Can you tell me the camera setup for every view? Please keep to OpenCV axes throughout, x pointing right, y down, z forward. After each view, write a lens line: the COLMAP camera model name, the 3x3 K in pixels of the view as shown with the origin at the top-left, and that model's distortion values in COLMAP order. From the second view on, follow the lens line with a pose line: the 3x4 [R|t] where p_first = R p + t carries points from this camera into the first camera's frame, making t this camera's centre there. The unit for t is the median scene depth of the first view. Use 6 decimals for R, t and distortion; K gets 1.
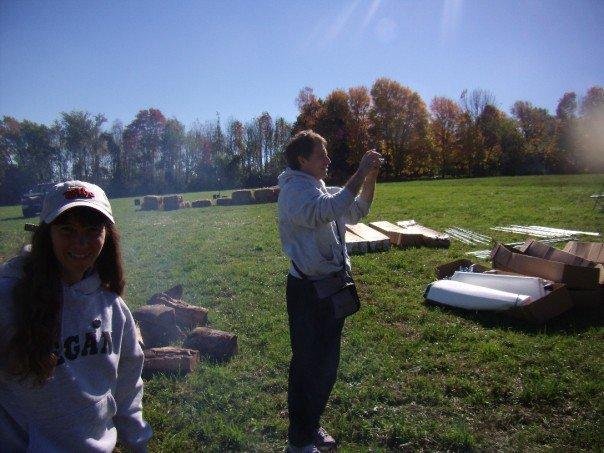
lens RADIAL K [[494.7, 0, 306.4], [0, 494.7, 226.0], [0, 0, 1]] dist [-0.192166, 0.186750]
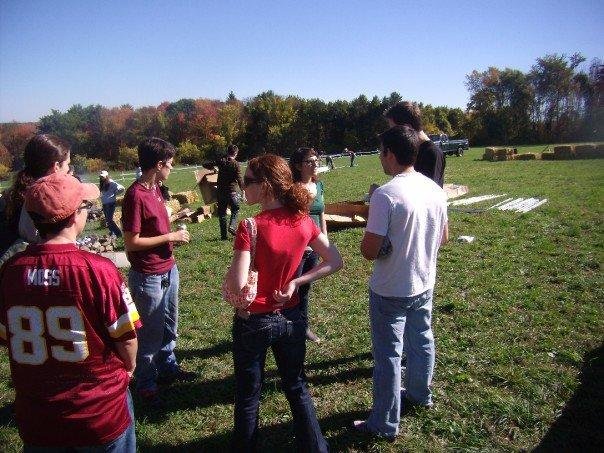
lens RADIAL K [[494.7, 0, 306.4], [0, 494.7, 226.0], [0, 0, 1]] dist [-0.192166, 0.186750]
pose [[0.543705, 0.148139, -0.826099, 0.131342], [-0.042614, 0.987902, 0.149107, -0.009492], [0.838194, -0.045867, 0.543440, -0.001710]]
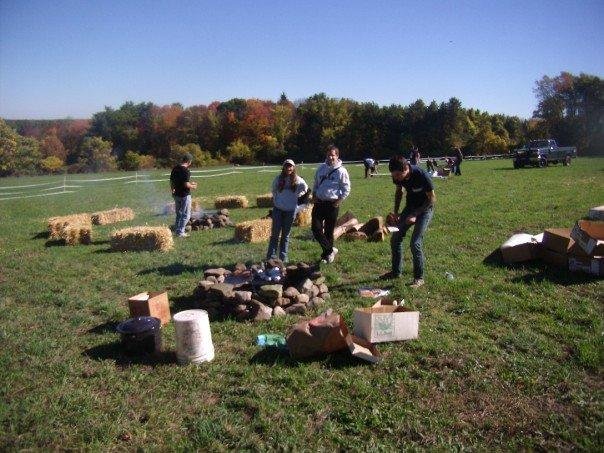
lens RADIAL K [[494.7, 0, 306.4], [0, 494.7, 226.0], [0, 0, 1]] dist [-0.192166, 0.186750]
pose [[0.469384, 0.162842, -0.867849, 0.074500], [-0.073167, 0.986640, 0.145558, -0.004040], [0.879958, -0.004825, 0.475027, -0.012120]]
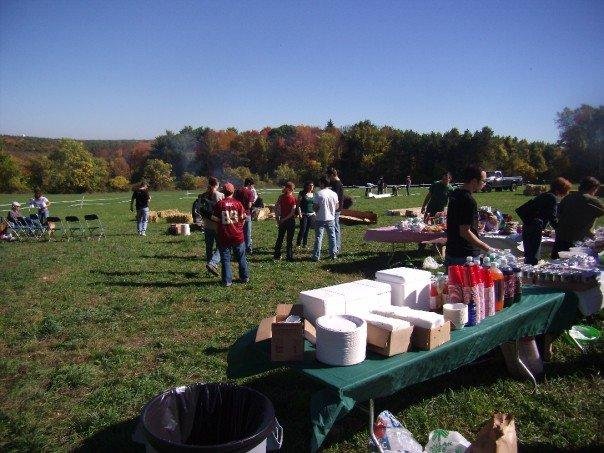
lens RADIAL K [[494.7, 0, 306.4], [0, 494.7, 226.0], [0, 0, 1]] dist [-0.192166, 0.186750]
pose [[0.368540, 0.133210, -0.920018, 0.220670], [-0.085771, 0.990331, 0.109033, -0.012319], [0.925647, 0.038727, 0.376402, -0.028948]]
